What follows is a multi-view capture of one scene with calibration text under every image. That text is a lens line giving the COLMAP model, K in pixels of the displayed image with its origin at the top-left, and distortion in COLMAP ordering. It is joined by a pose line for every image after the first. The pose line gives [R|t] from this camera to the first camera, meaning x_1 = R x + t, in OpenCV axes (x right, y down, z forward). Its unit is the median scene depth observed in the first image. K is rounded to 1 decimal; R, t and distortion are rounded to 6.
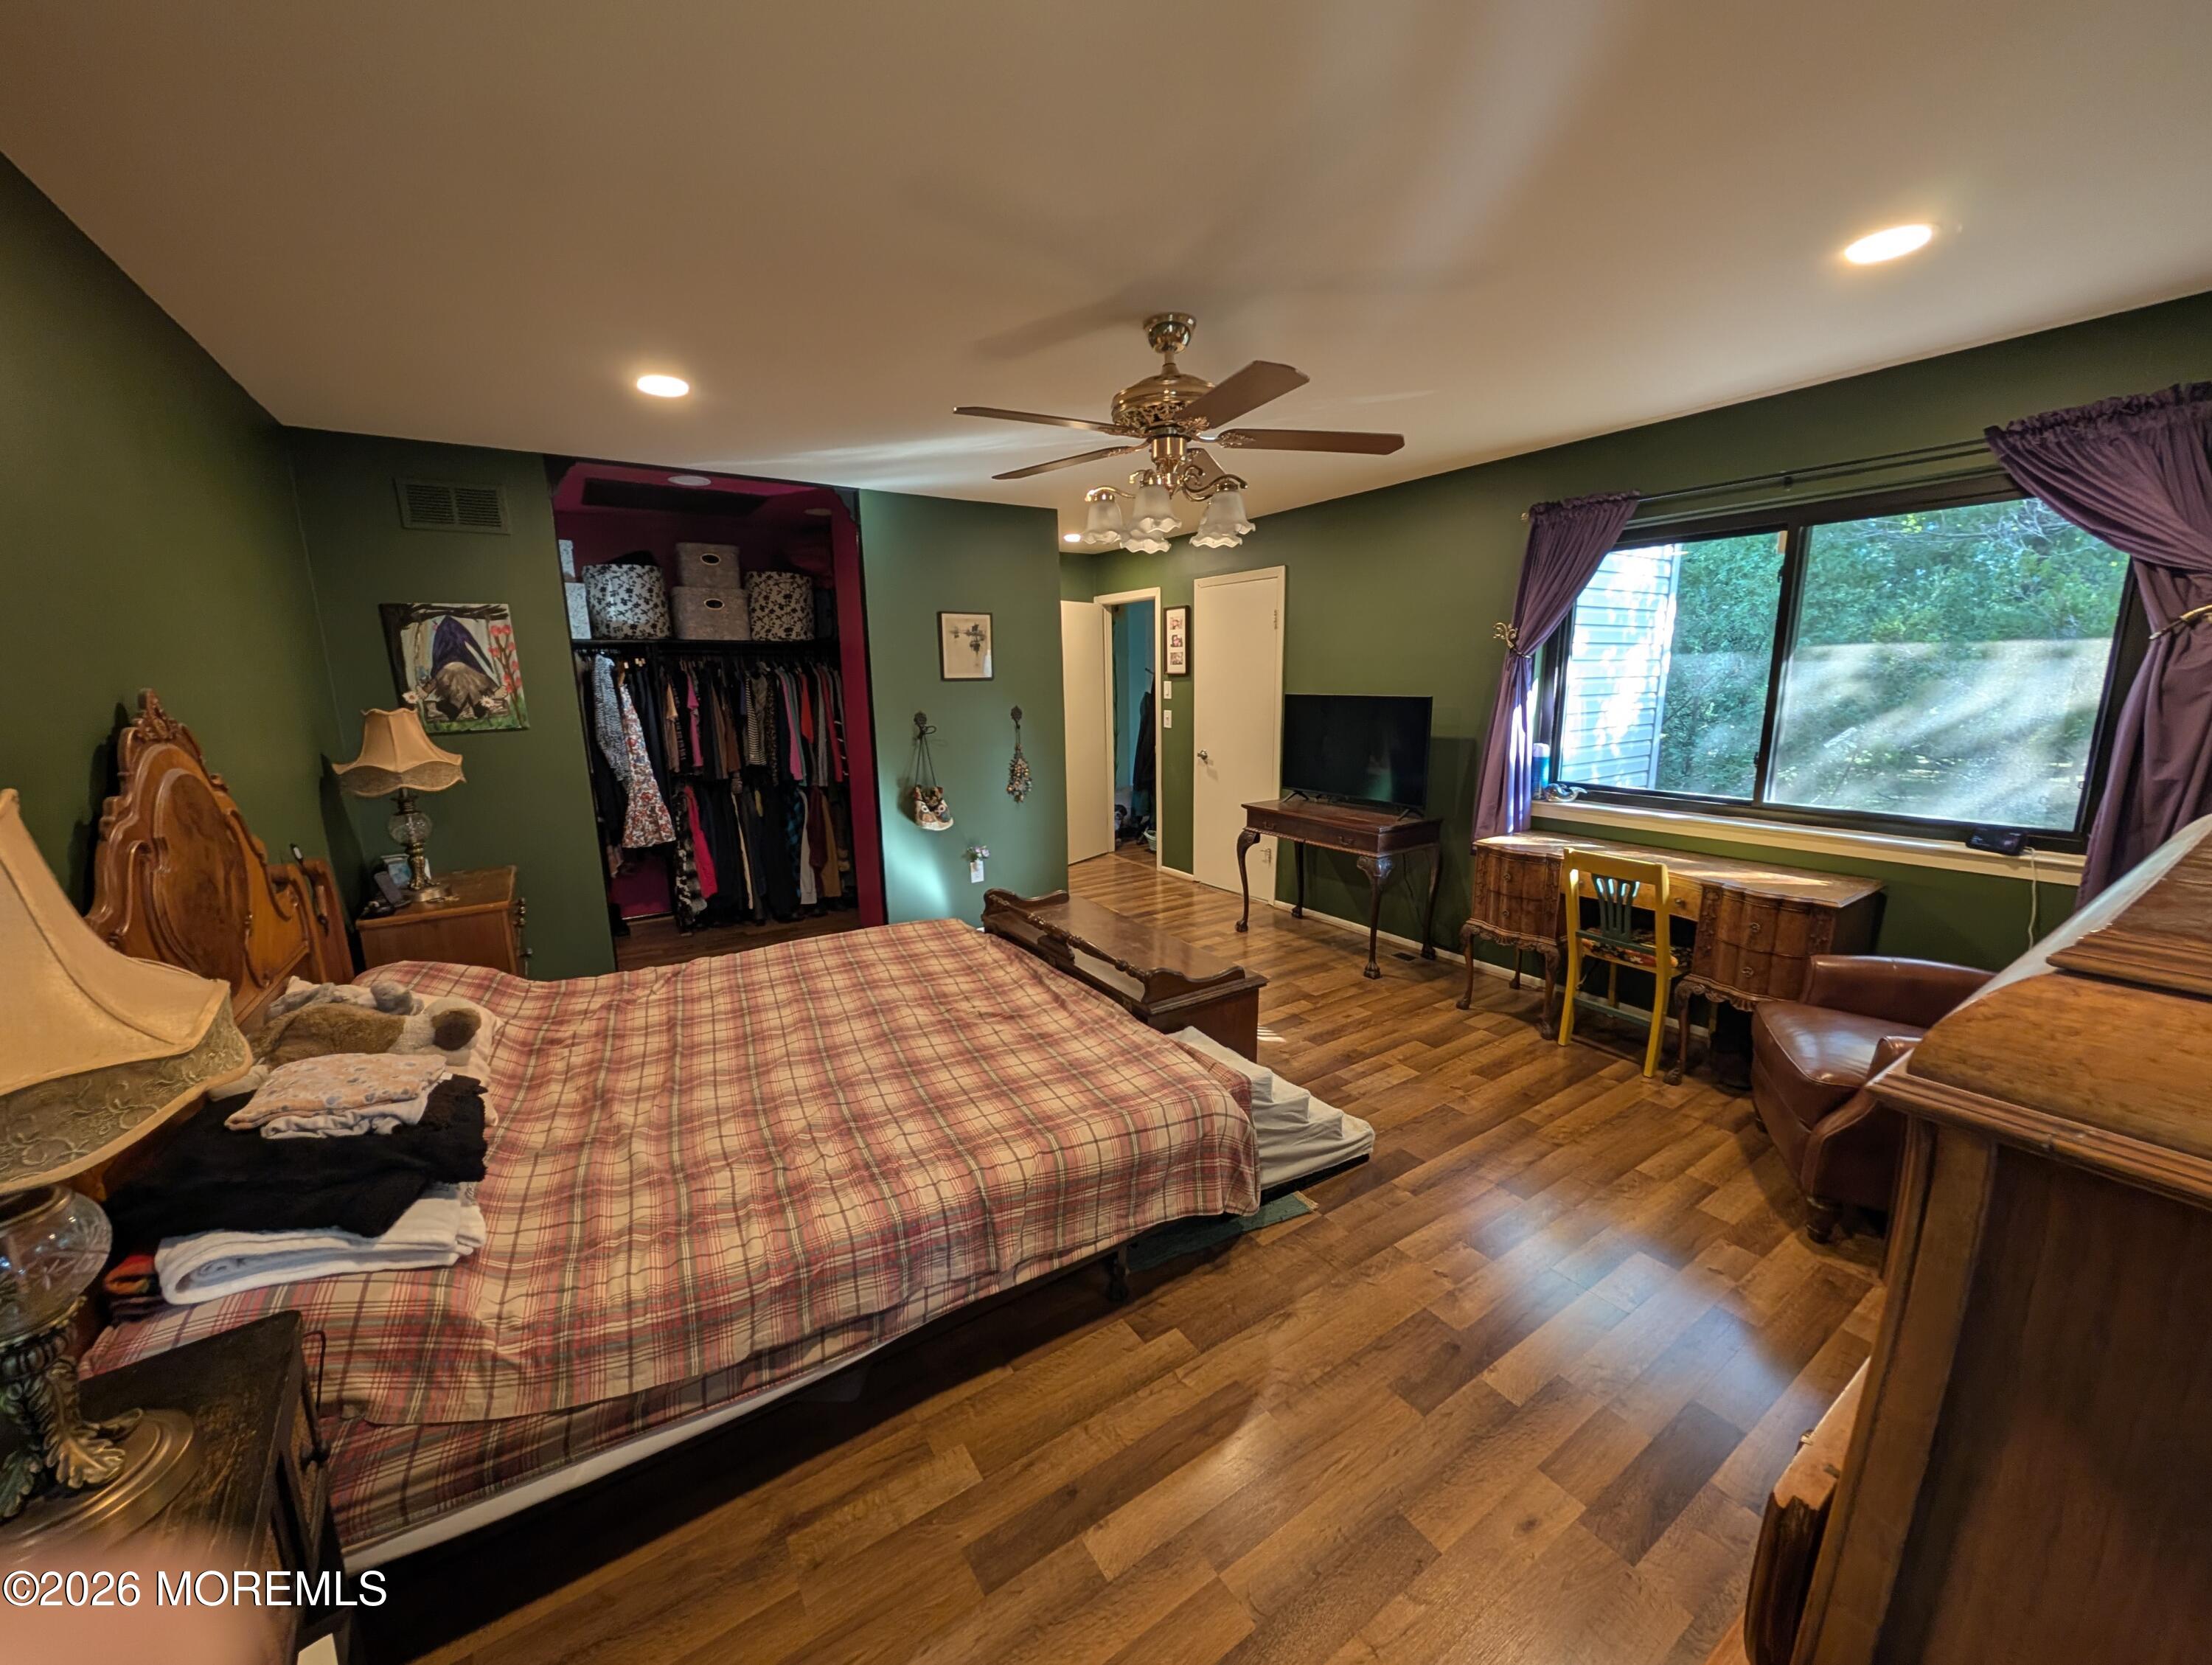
lens RADIAL K [[833.3, 0, 1104.1], [0, 833.3, 833.6], [0, 0, 1]] dist [-0.001353, 0.000379]
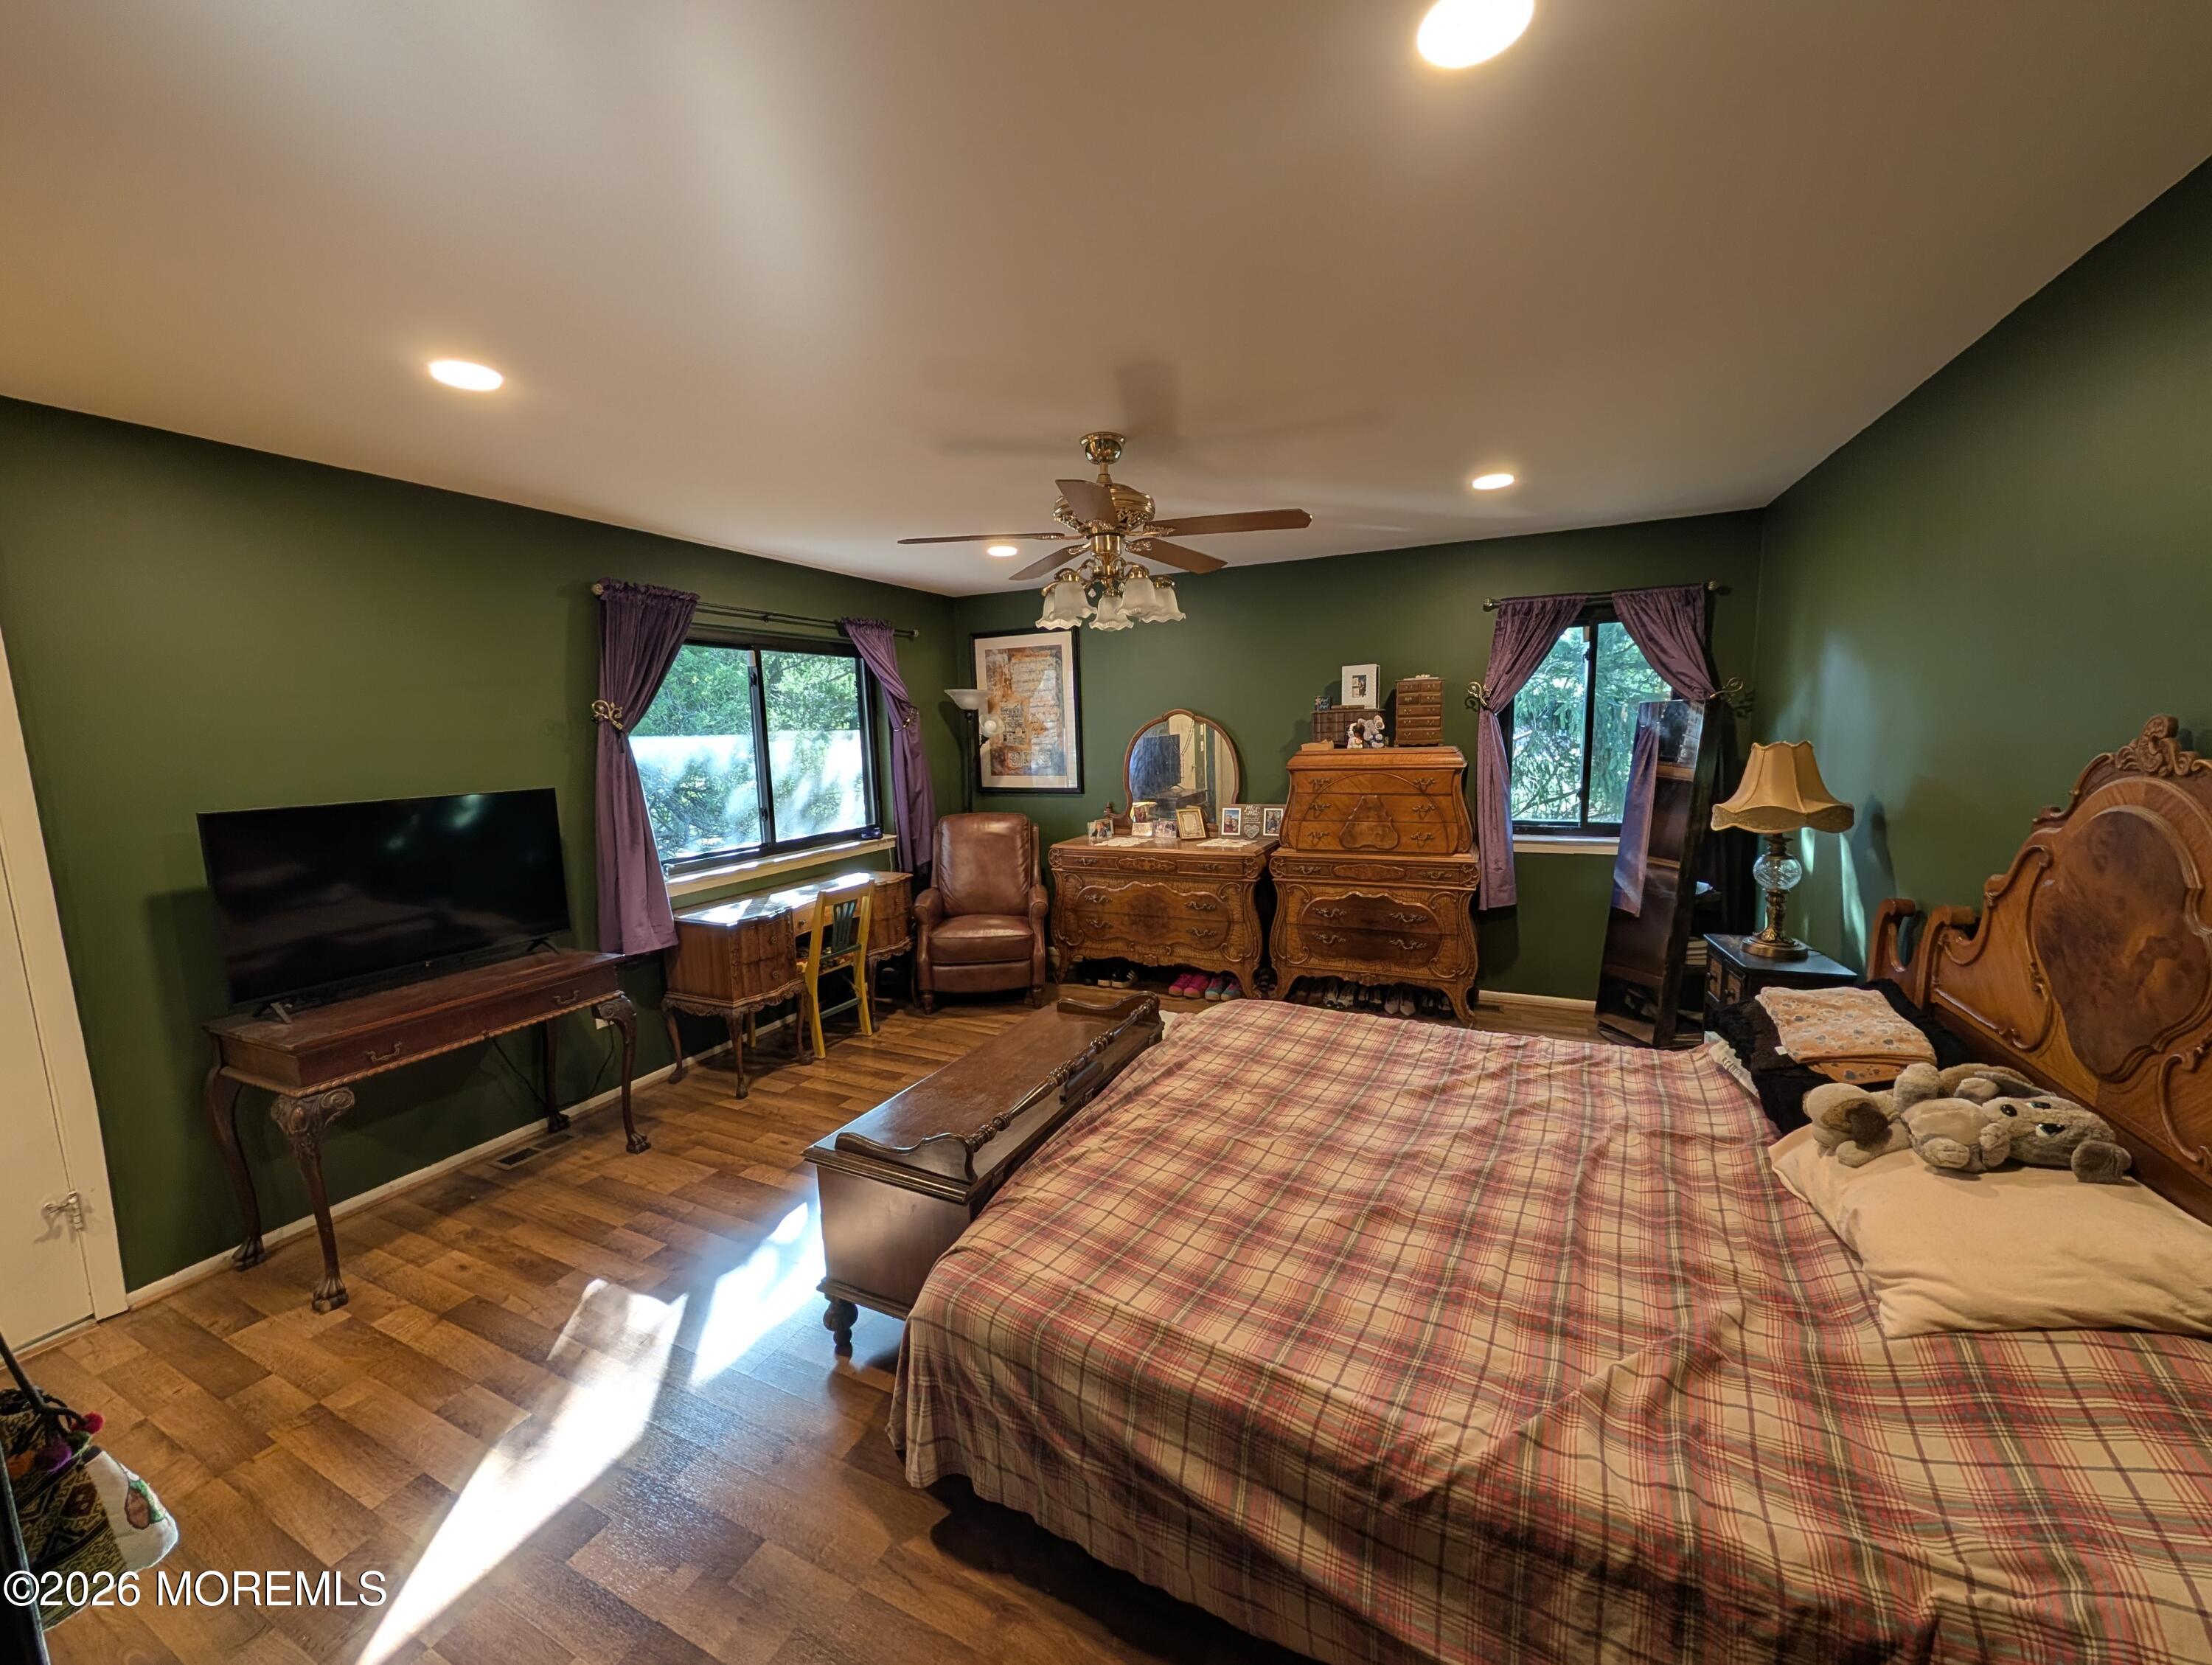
lens RADIAL K [[833.3, 0, 1100.3], [0, 833.3, 836.8], [0, 0, 1]] dist [-0.001353, 0.000379]
pose [[-0.517549, -0.078706, 0.852026, -0.633169], [0.197015, 0.958044, 0.208173, -0.215308], [-0.832663, 0.275602, -0.480329, 1.136632]]
